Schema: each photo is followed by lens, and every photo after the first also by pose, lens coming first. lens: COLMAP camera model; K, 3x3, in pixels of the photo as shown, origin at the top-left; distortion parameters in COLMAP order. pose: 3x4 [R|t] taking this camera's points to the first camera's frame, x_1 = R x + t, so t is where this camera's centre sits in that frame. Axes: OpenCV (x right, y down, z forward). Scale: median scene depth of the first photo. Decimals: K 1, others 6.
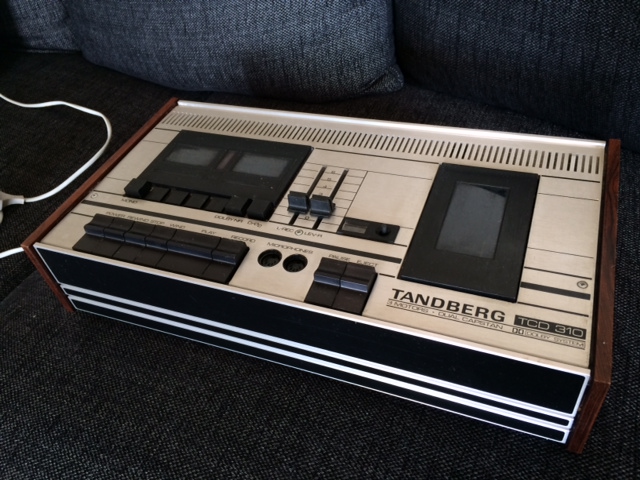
lens RADIAL K [[559.1, 0, 320.0], [0, 559.1, 240.0], [0, 0, 1]] dist [-0.001626, -0.000346]
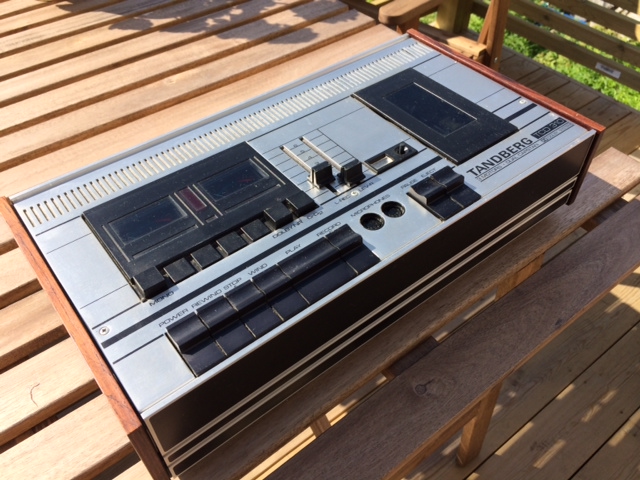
lens RADIAL K [[559.1, 0, 320.0], [0, 559.1, 240.0], [0, 0, 1]] dist [-0.001626, -0.000346]
pose [[0.498807, -0.520760, 0.692820, -0.839929], [0.572148, 0.798287, 0.188107, -0.178469], [-0.651028, 0.302566, 0.696143, 0.427213]]
